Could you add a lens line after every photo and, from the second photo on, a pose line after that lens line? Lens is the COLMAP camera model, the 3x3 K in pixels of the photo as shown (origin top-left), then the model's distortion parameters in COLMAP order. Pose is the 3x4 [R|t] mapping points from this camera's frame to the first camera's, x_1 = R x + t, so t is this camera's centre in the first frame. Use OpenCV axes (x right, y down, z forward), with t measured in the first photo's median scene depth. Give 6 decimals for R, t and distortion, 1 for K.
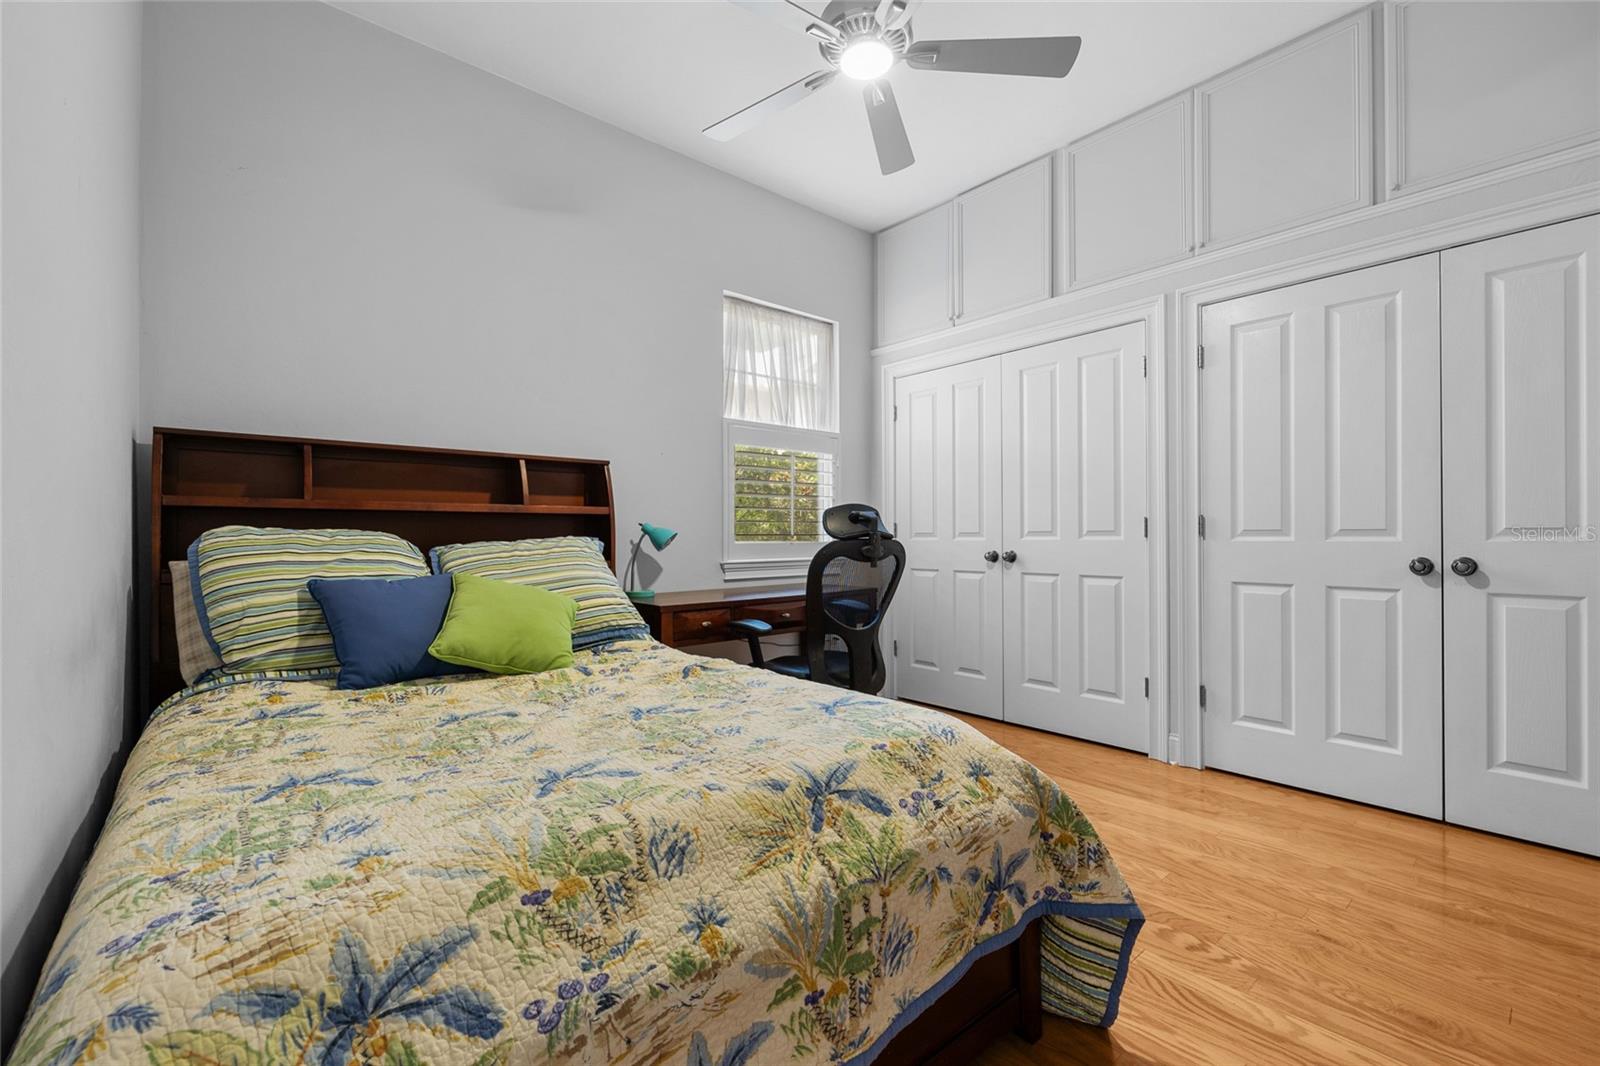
lens RADIAL K [[677.3, 0, 796.0], [0, 677.3, 533.6], [0, 0, 1]] dist [-0.000725, -0.000376]
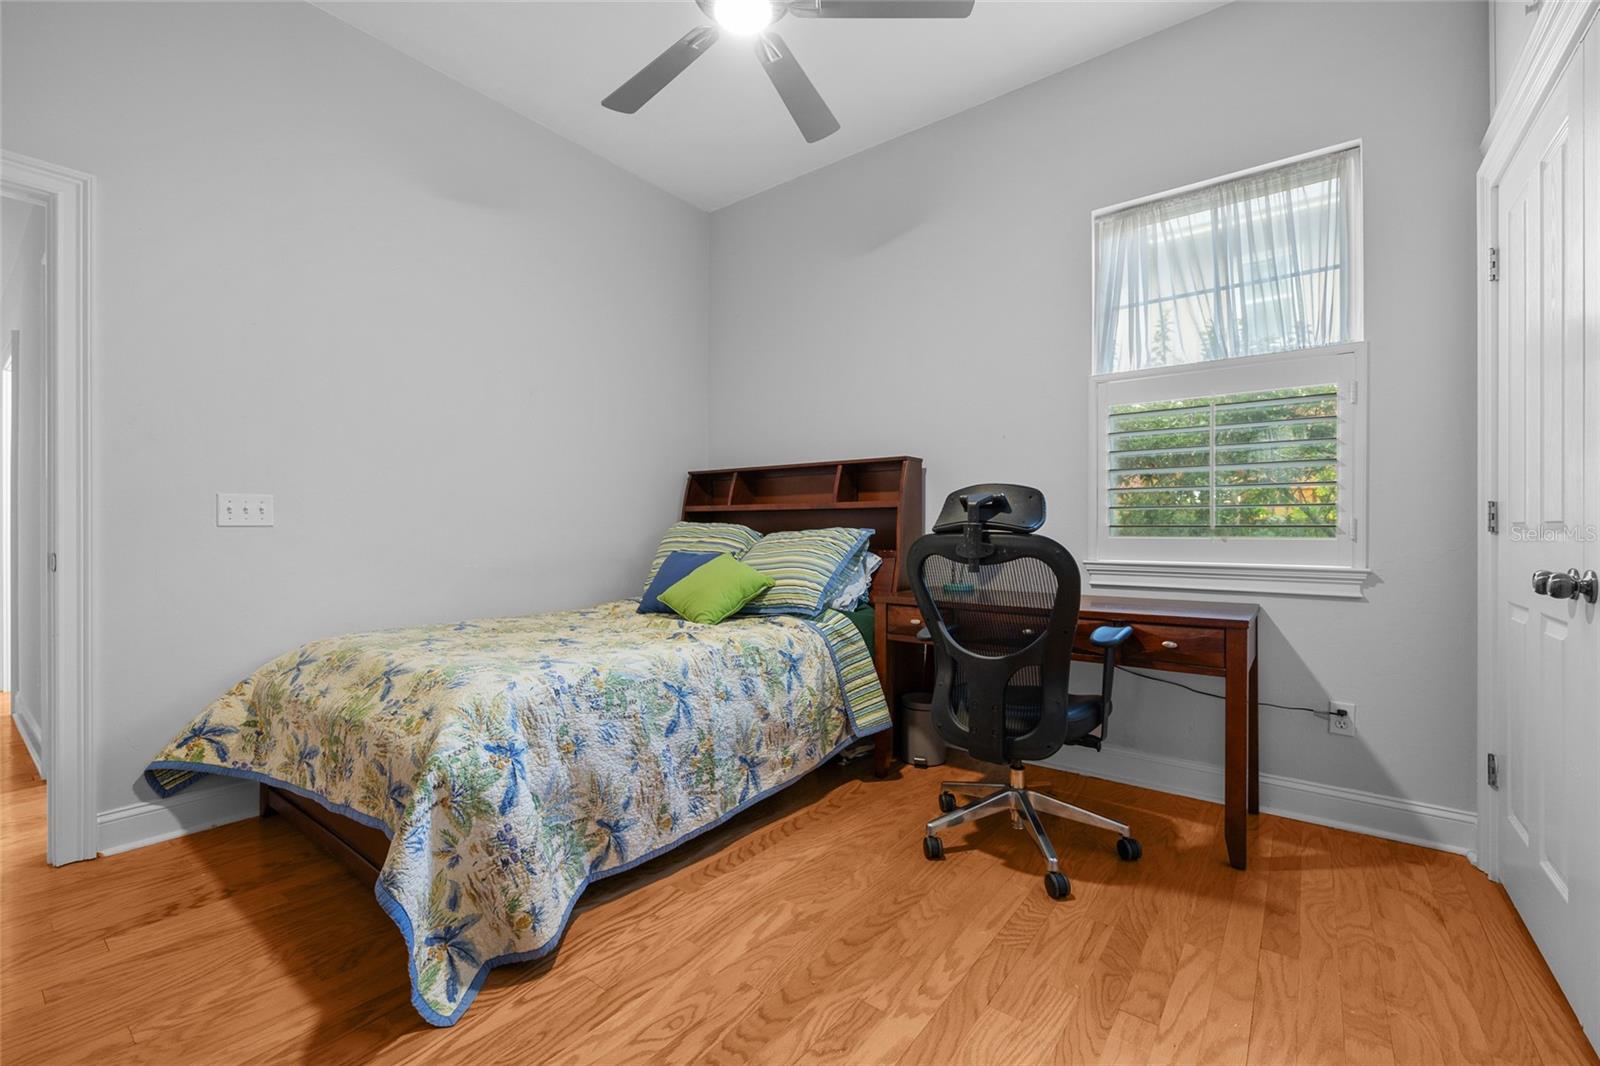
lens RADIAL K [[677.3, 0, 799.4], [0, 677.3, 529.1], [0, 0, 1]] dist [-0.000725, -0.000376]
pose [[0.191898, 0.001798, -0.981413, 1.643847], [0.004345, 0.999987, 0.002681, 0.004898], [0.981405, -0.004778, 0.191888, 1.439425]]
